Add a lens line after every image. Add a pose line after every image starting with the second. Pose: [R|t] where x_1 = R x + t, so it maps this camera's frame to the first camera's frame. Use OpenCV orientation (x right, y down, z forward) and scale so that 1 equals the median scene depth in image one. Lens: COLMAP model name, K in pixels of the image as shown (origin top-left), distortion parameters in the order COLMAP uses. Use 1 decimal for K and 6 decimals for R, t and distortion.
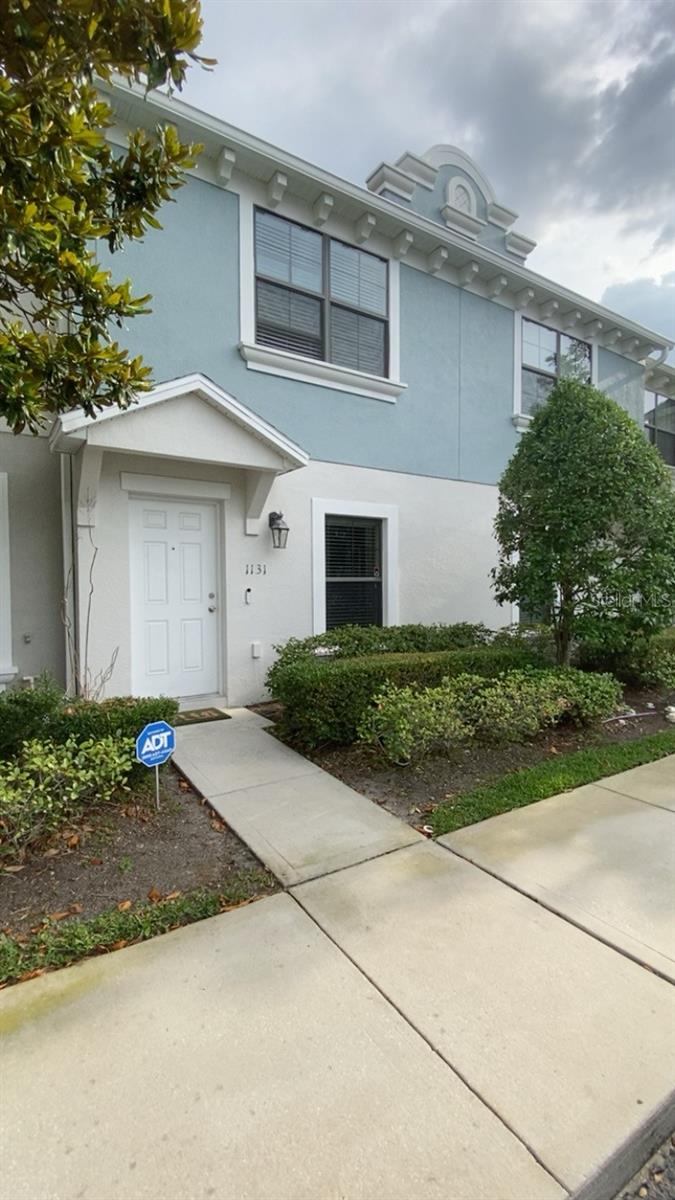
lens RADIAL K [[547.6, 0, 340.1], [0, 547.6, 606.7], [0, 0, 1]] dist [-0.001515, -0.004848]
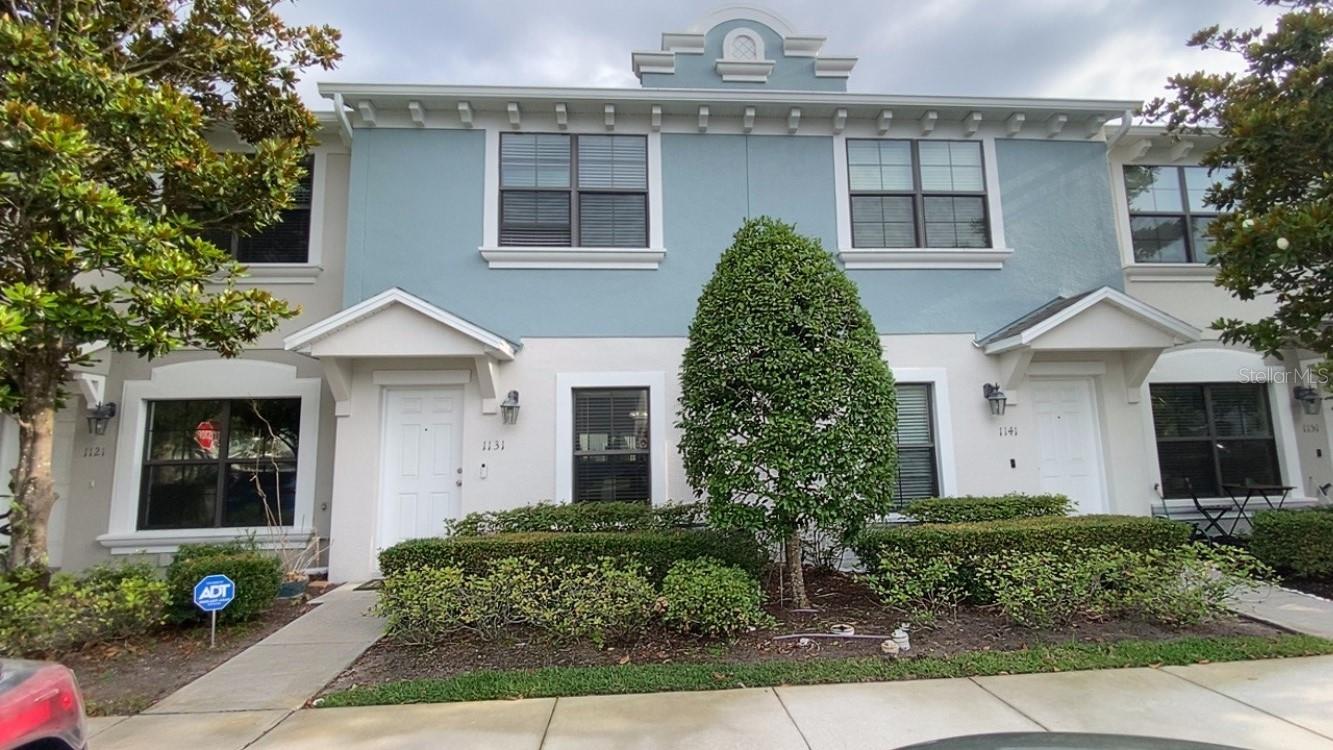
lens RADIAL K [[608.3, 0, 675.7], [0, 608.3, 371.9], [0, 0, 1]] dist [-0.001515, -0.004848]
pose [[0.872103, -0.076305, -0.483336, 0.758698], [-0.000859, 0.987526, -0.157453, -0.022596], [0.489322, 0.137731, 0.861159, 0.128568]]
